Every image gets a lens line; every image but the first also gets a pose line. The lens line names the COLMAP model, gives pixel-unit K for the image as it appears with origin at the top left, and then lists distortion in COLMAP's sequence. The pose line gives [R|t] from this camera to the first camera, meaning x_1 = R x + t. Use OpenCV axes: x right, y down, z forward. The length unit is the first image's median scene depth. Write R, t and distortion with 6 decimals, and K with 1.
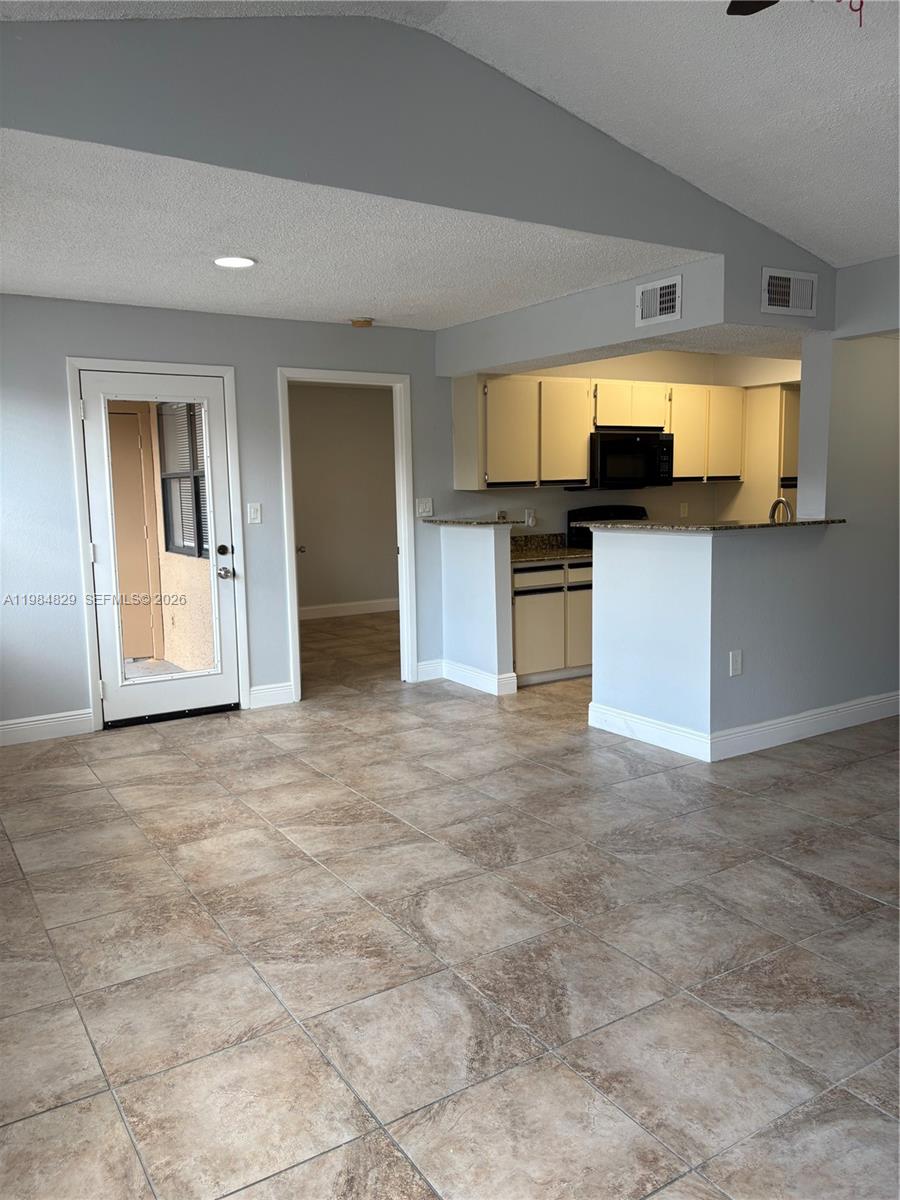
lens RADIAL K [[899.8, 0, 450.0], [0, 899.8, 600.0], [0, 0, 1]] dist [0.006990, 0.000426]
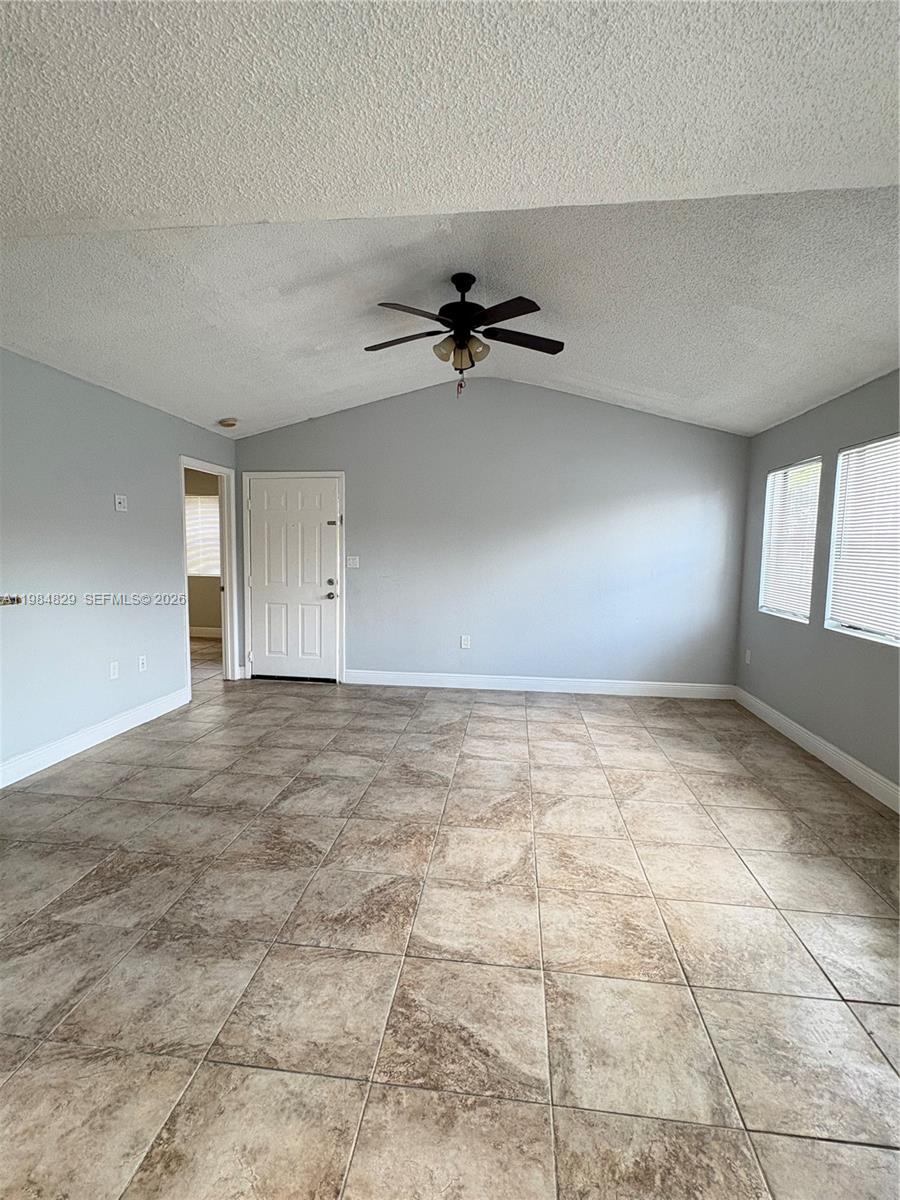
lens RADIAL K [[572.9, 0, 450.0], [0, 572.9, 600.0], [0, 0, 1]] dist [0.002599, 0.000488]
pose [[-0.776421, -0.055896, 0.627731, -0.441443], [0.074373, 0.980972, 0.179340, -0.189107], [-0.625811, 0.185930, -0.757490, 1.518507]]
